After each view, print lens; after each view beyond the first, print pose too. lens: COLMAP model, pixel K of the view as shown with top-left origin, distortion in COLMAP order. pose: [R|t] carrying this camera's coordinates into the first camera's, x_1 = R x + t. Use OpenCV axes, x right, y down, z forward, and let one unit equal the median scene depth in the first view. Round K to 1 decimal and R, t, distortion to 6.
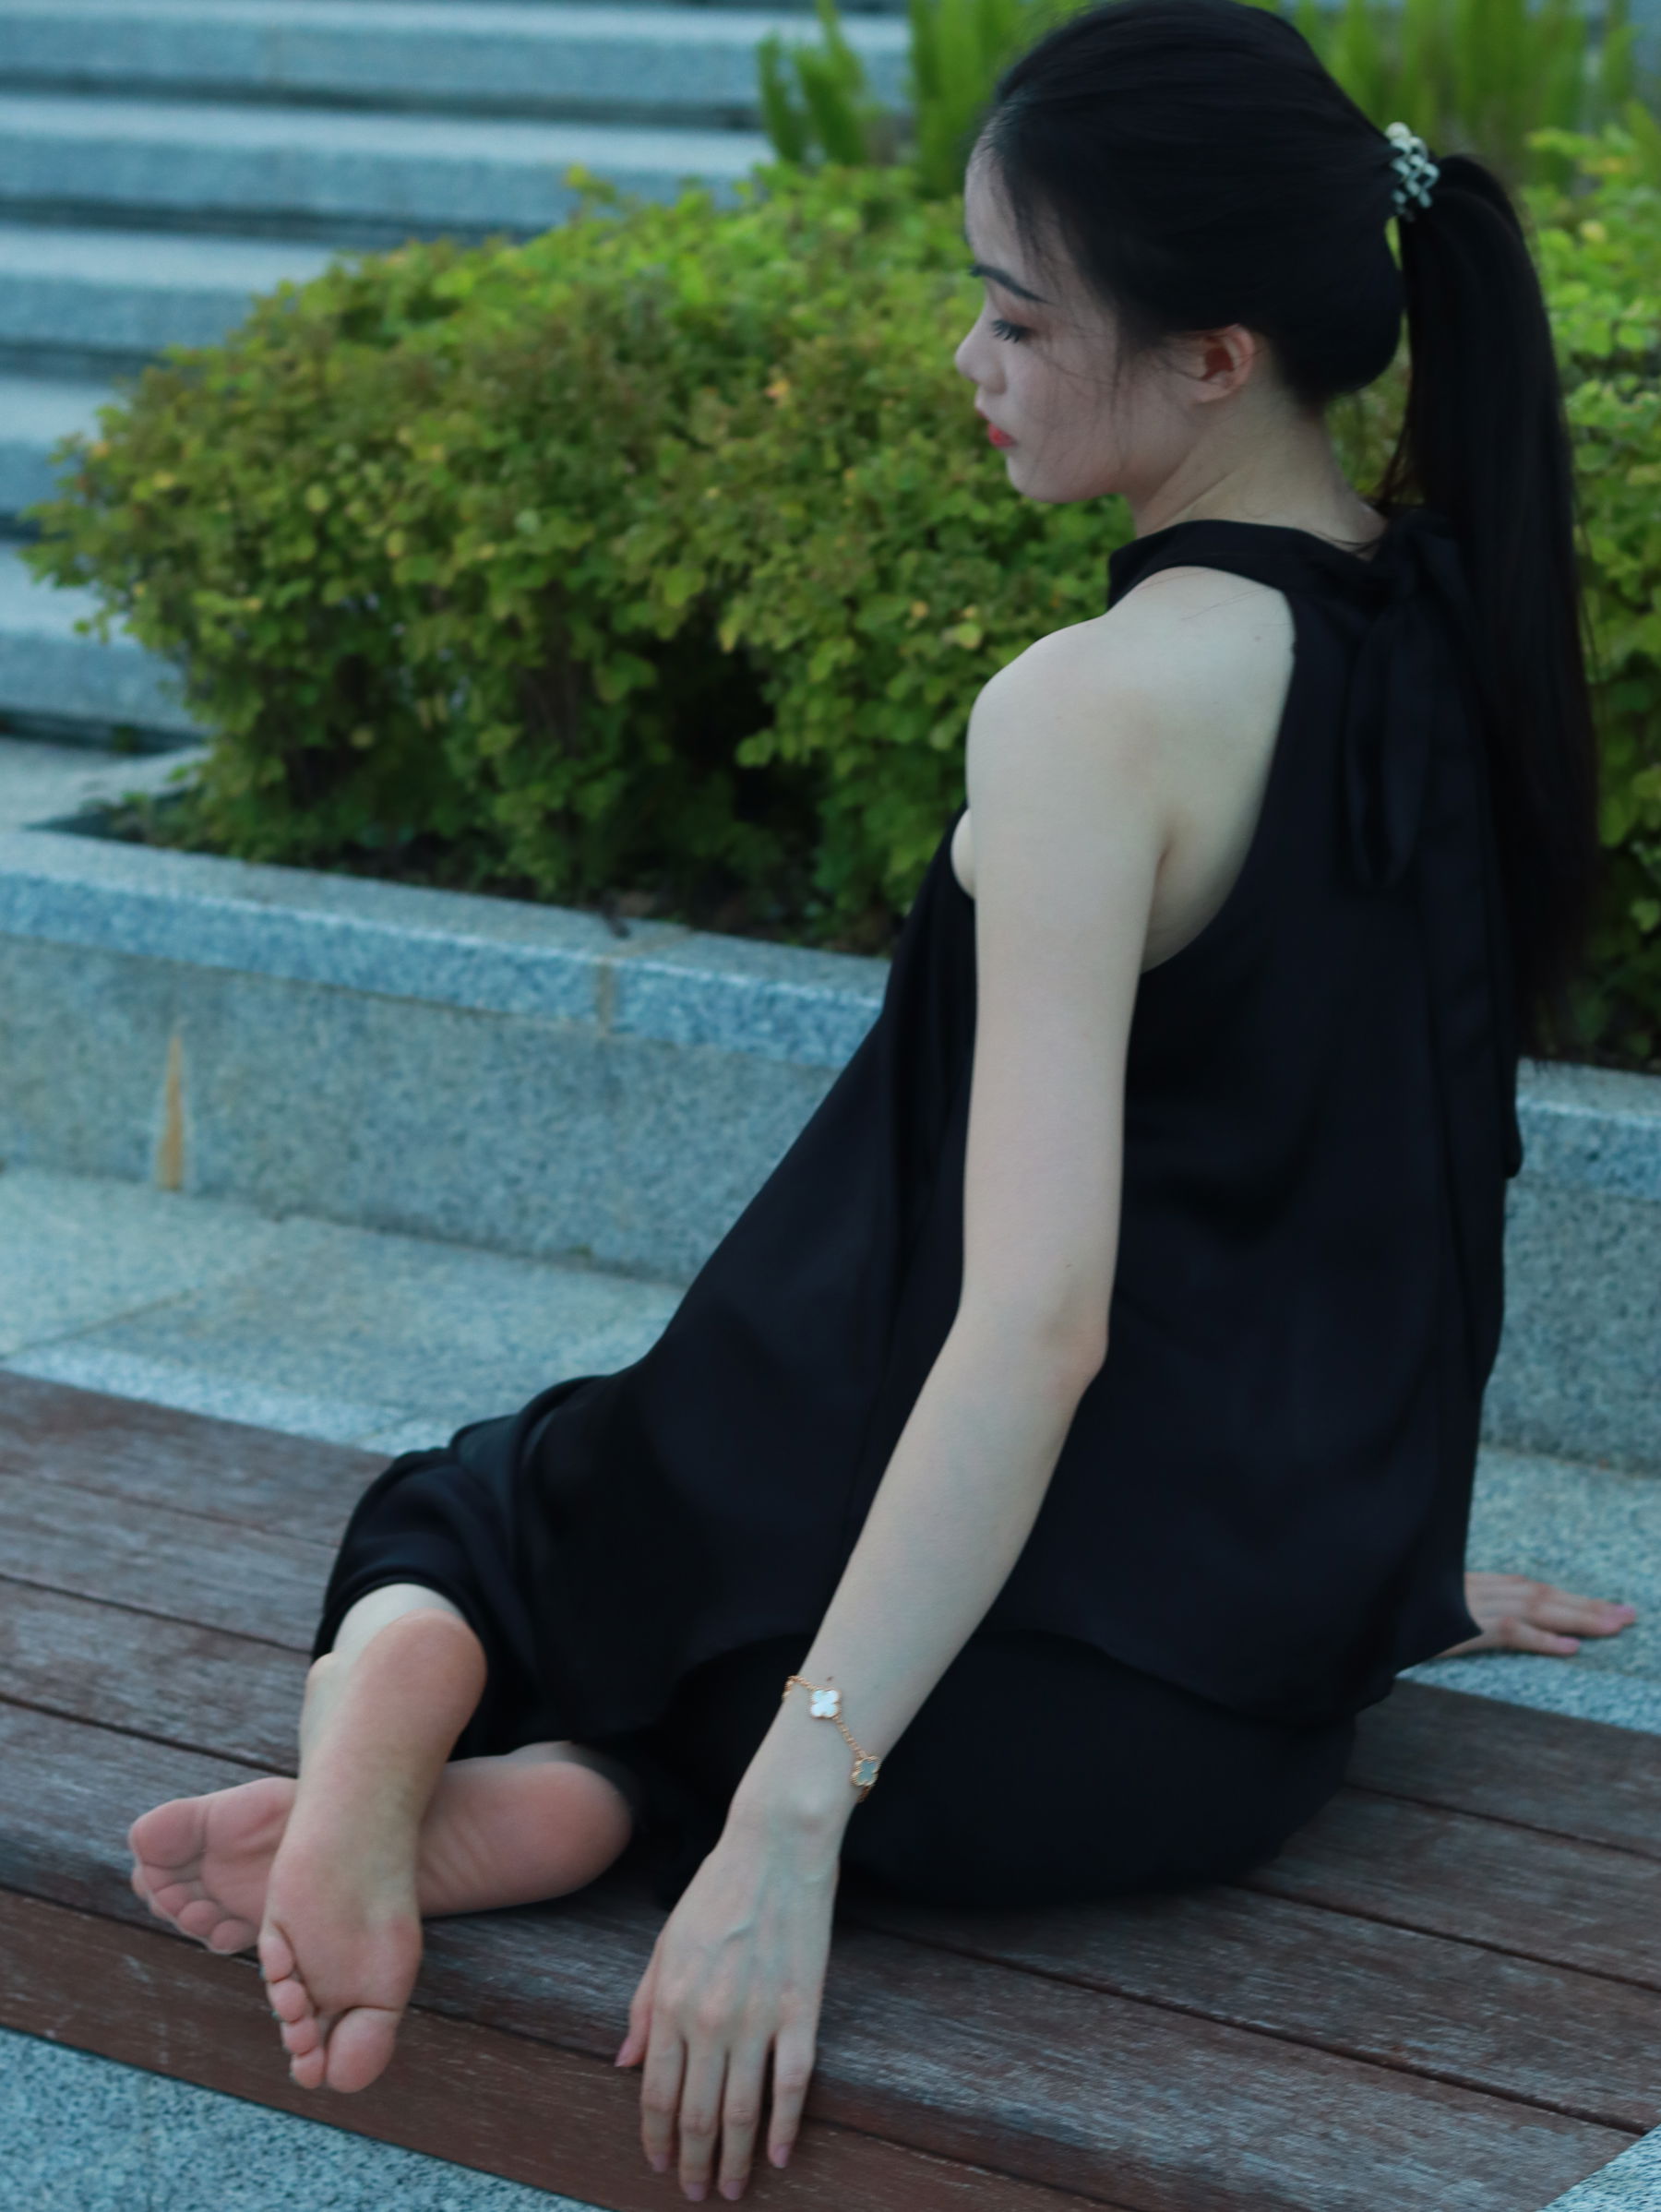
lens RADIAL K [[5889.2, 0, 803.3], [0, 5889.2, 1120.3], [0, 0, 1]] dist [0.005347, 0.000000]
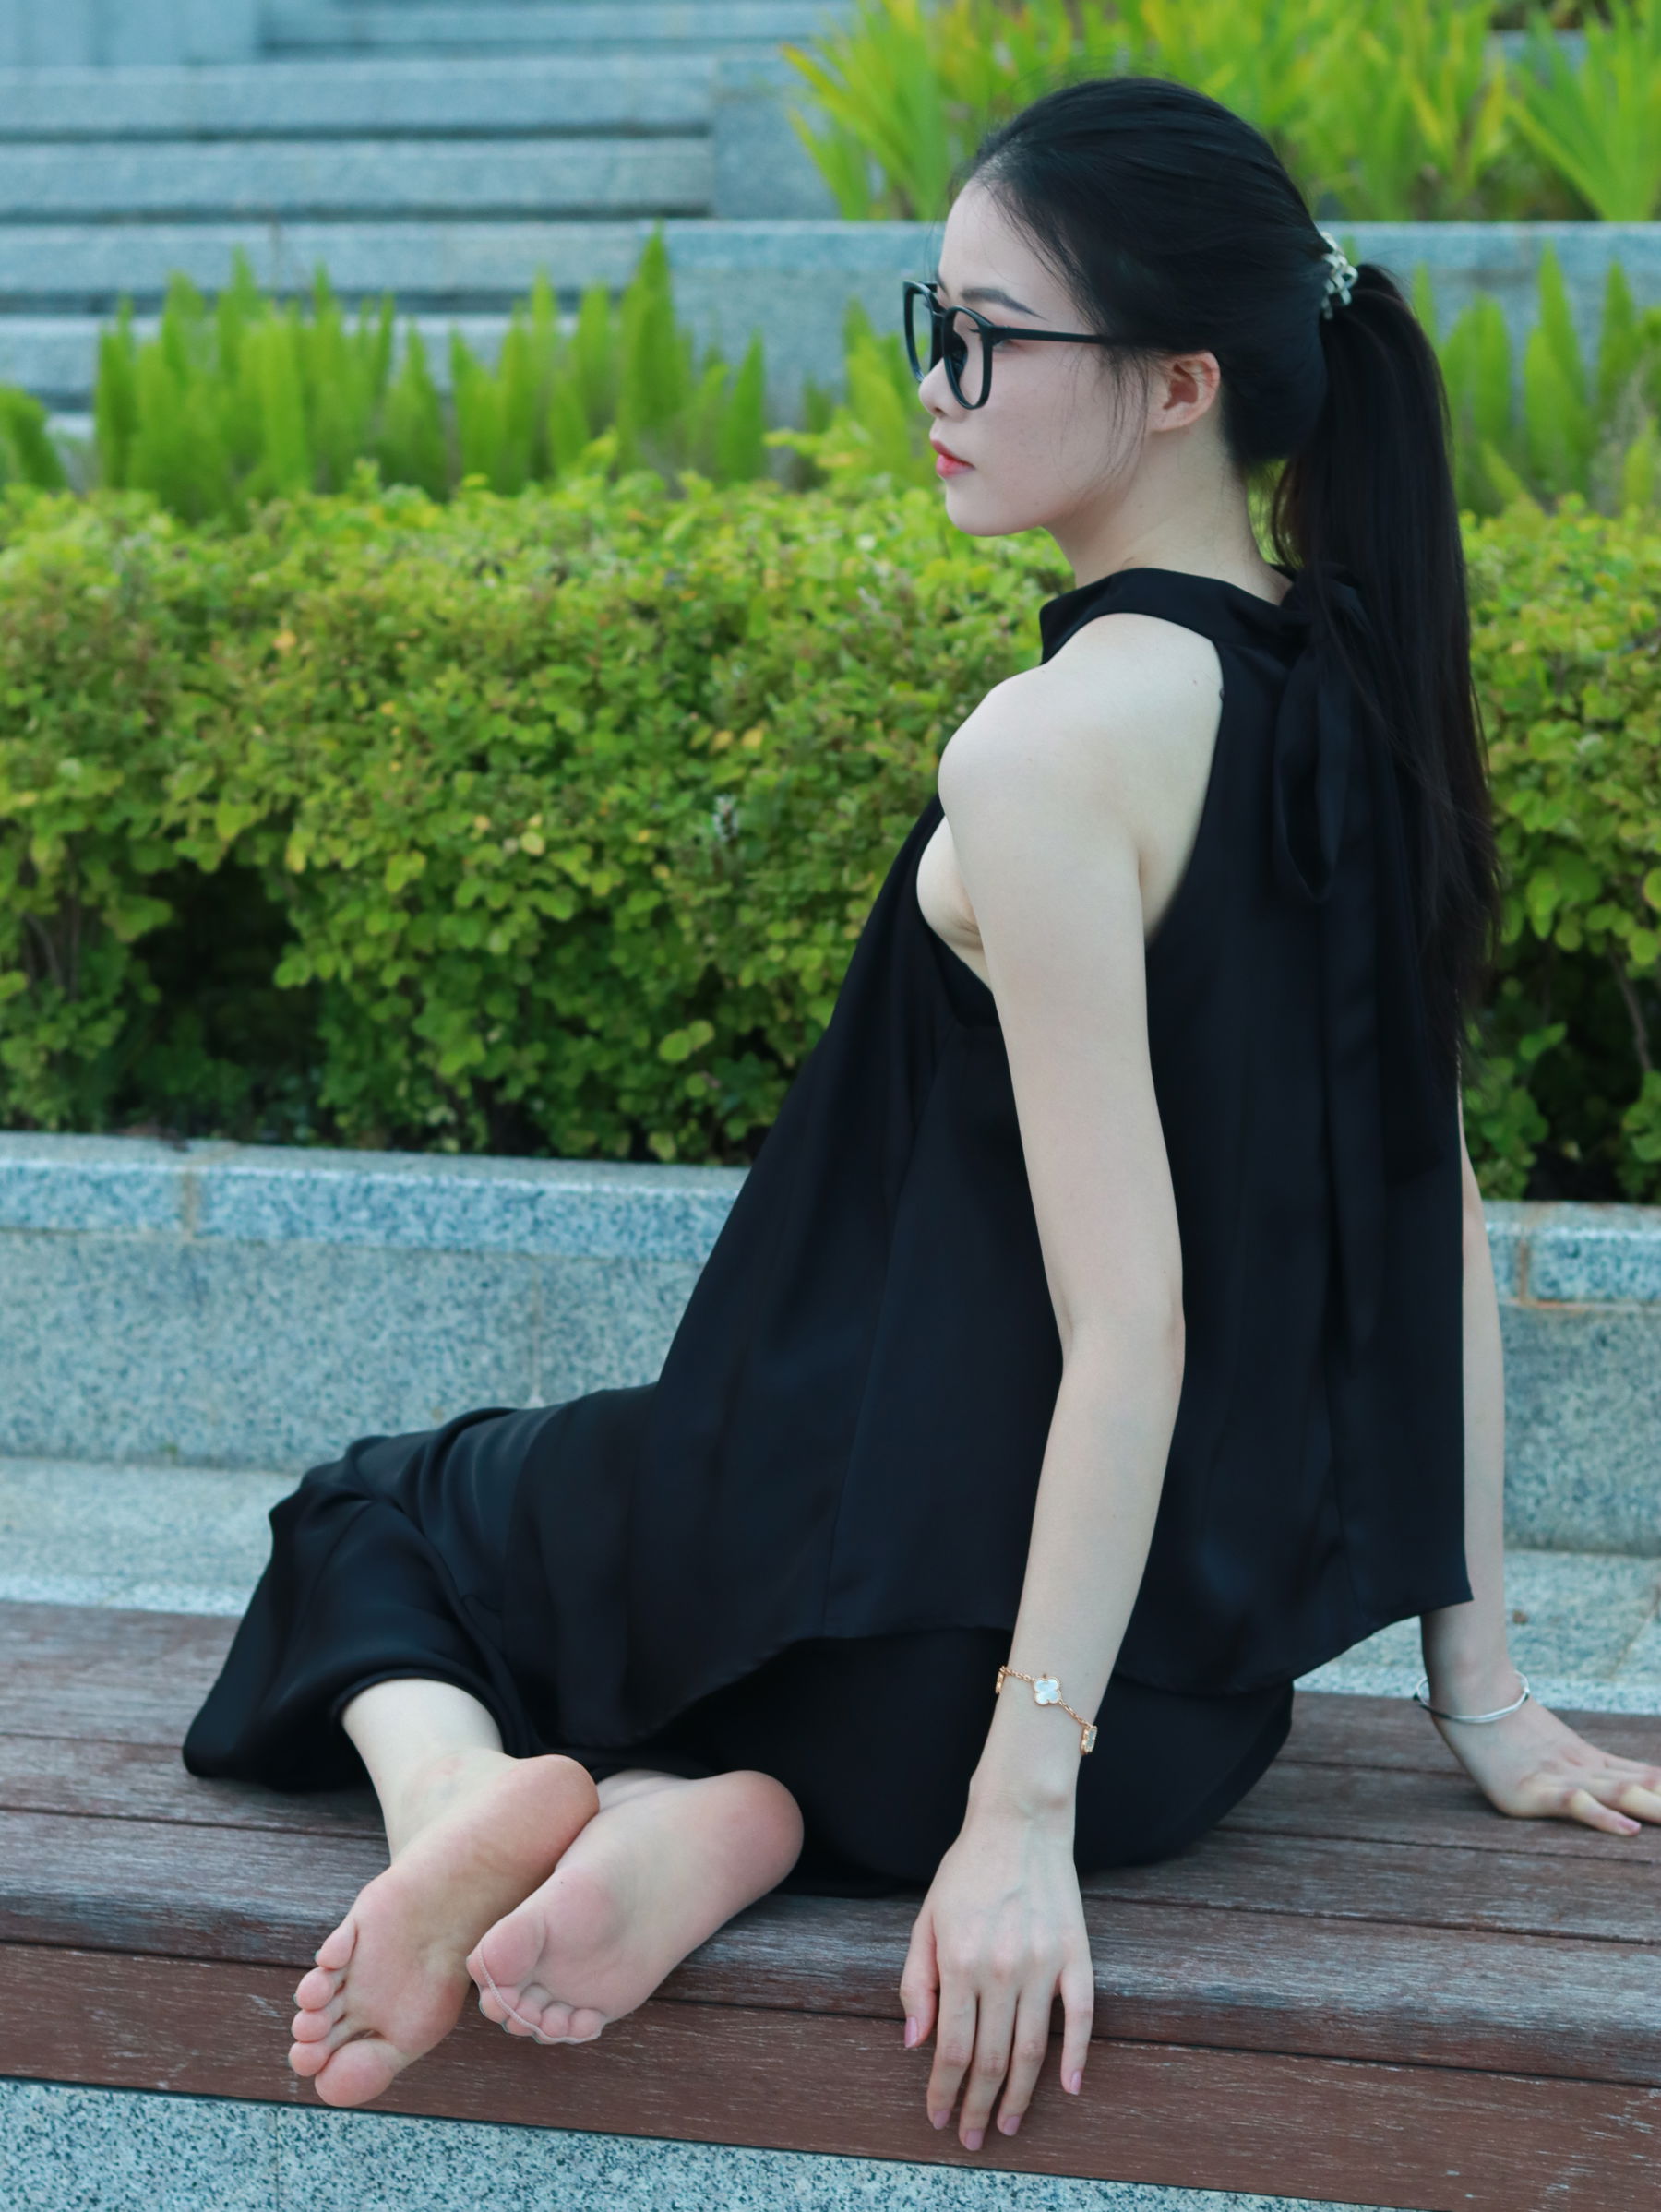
lens RADIAL K [[5889.2, 0, 820.1], [0, 5889.2, 1127.1], [0, 0, 1]] dist [0.005347, 0.000000]
pose [[0.949914, -0.053704, 0.307863, -0.331181], [0.081492, 0.993608, -0.078118, 0.075759], [-0.301700, 0.099294, 0.948218, -0.059159]]
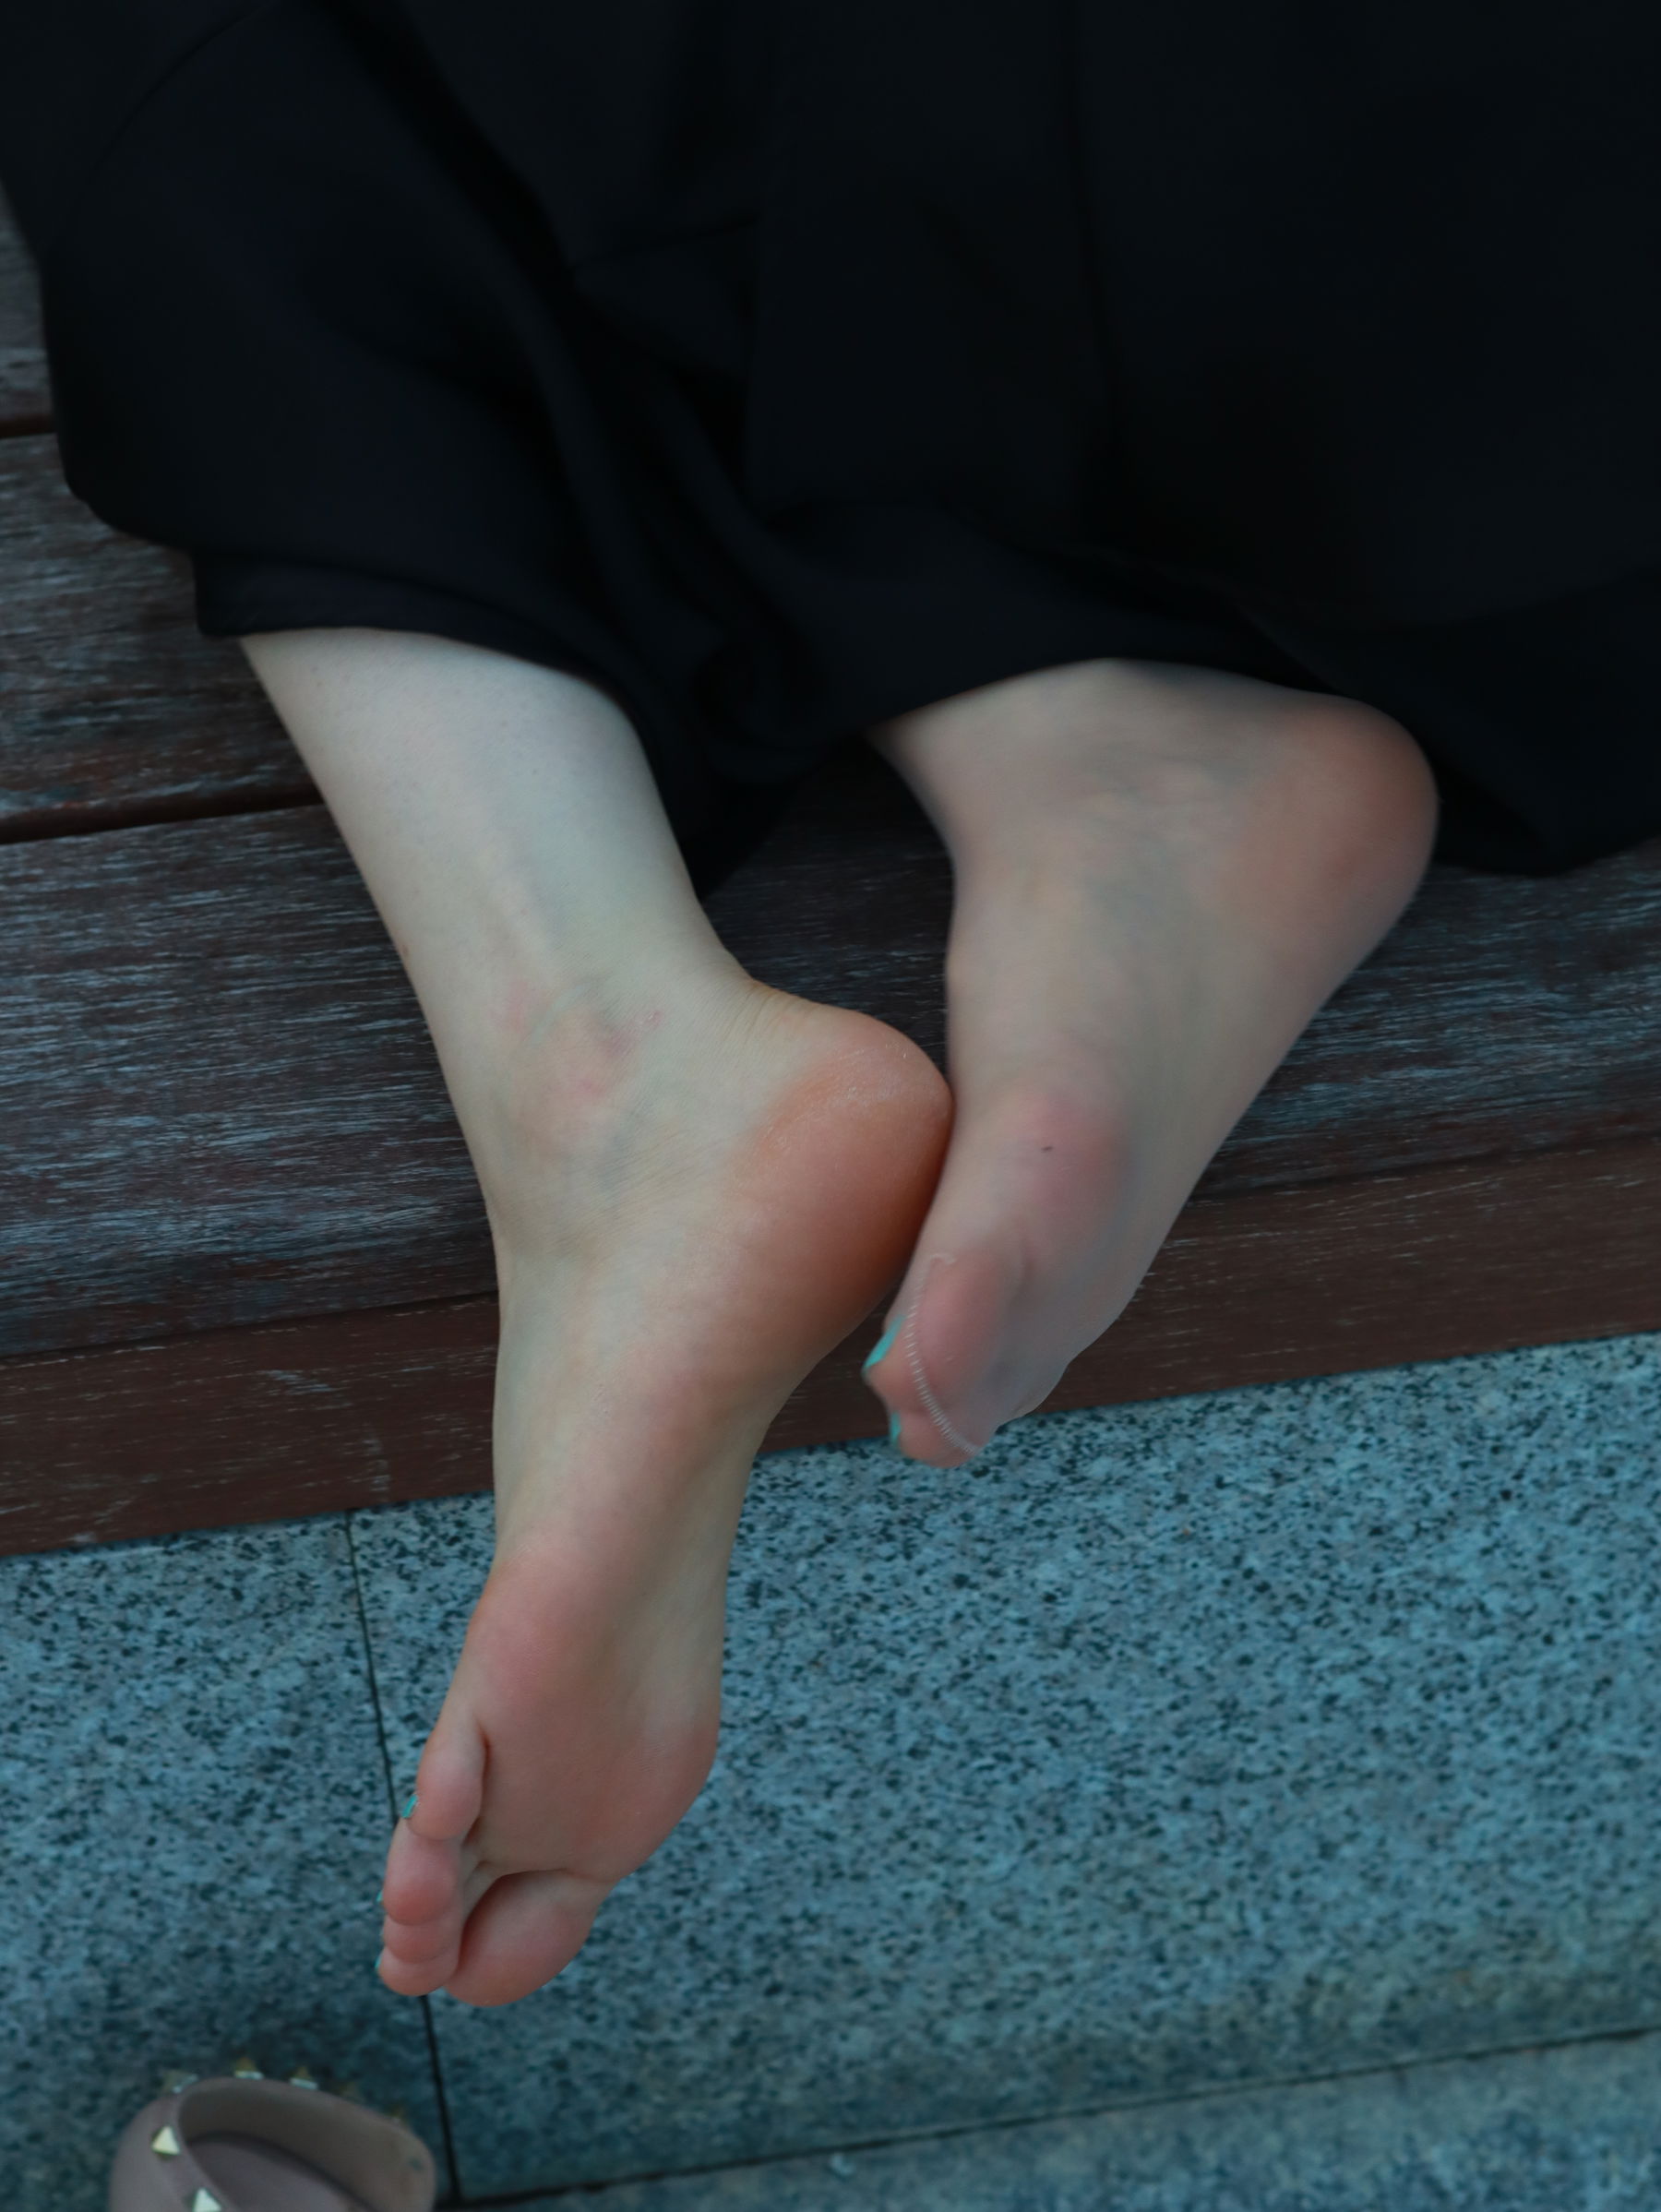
lens RADIAL K [[5889.2, 0, 819.5], [0, 5889.2, 1031.7], [0, 0, 1]] dist [0.005347, 0.000000]
pose [[0.729992, -0.524783, 0.437852, -0.275368], [0.205526, 0.779547, 0.591663, -0.156900], [-0.651821, -0.341919, 0.676920, 0.636684]]
